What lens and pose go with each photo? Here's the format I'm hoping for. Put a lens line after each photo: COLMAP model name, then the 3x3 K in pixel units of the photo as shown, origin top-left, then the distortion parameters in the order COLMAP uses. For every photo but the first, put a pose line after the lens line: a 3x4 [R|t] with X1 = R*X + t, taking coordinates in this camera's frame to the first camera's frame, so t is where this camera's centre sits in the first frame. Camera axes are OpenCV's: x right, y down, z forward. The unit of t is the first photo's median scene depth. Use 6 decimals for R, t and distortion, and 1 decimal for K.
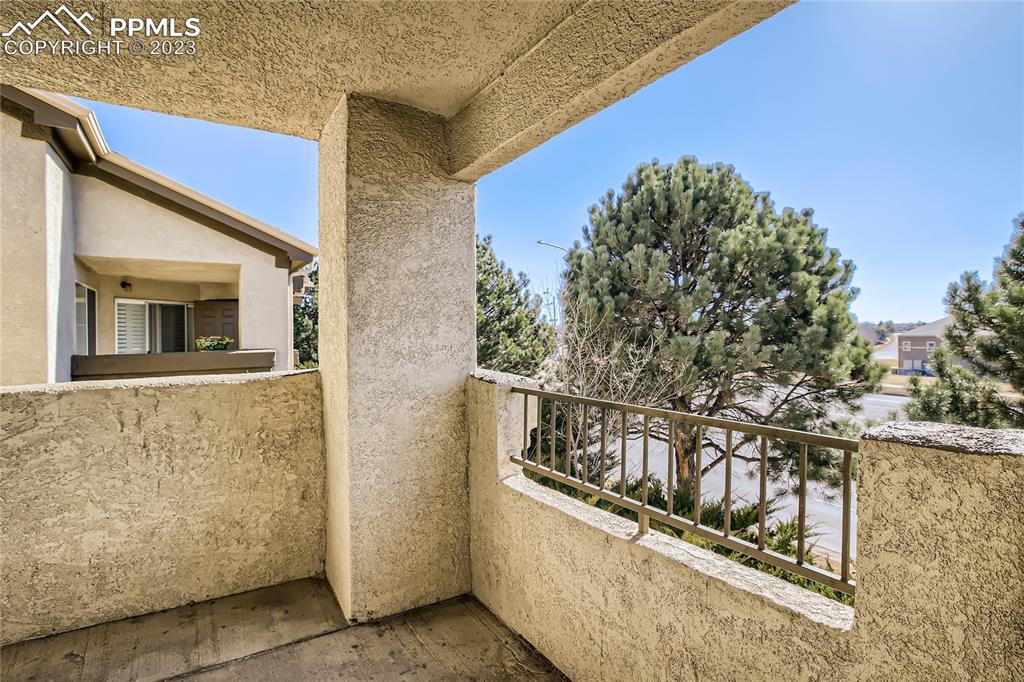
lens RADIAL K [[478.8, 0, 505.9], [0, 478.8, 336.1], [0, 0, 1]] dist [-0.032806, 0.011536]
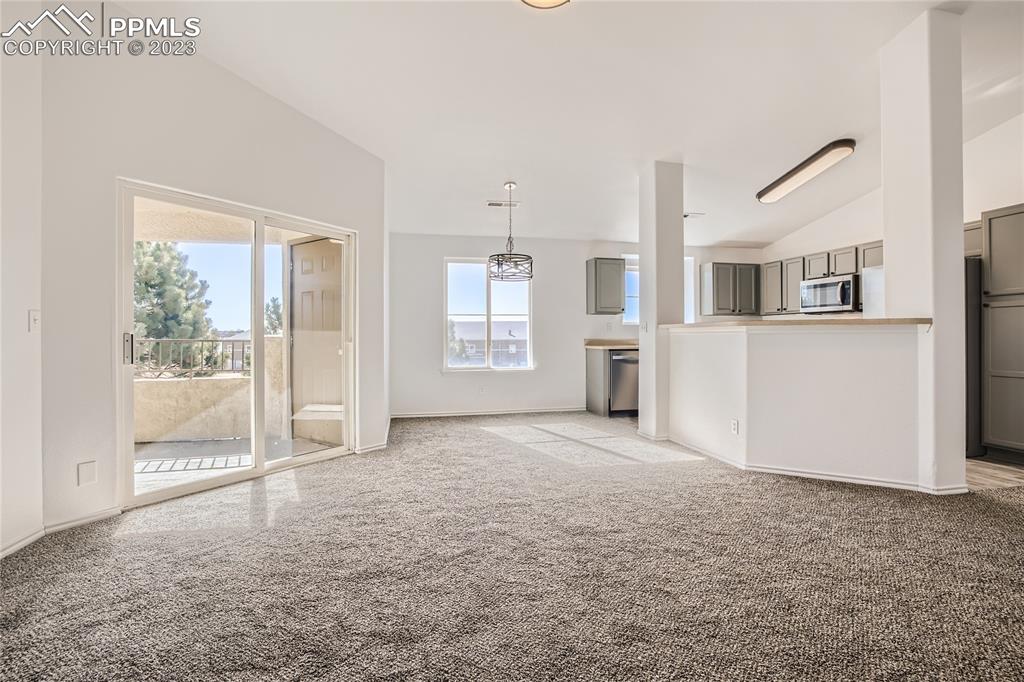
lens RADIAL K [[478.8, 0, 513.6], [0, 478.8, 340.0], [0, 0, 1]] dist [-0.032806, 0.011536]
pose [[0.315287, 0.000161, 0.948996, -0.352925], [0.005898, 0.999980, -0.002129, 0.029501], [-0.948978, 0.006269, 0.315280, -0.357400]]
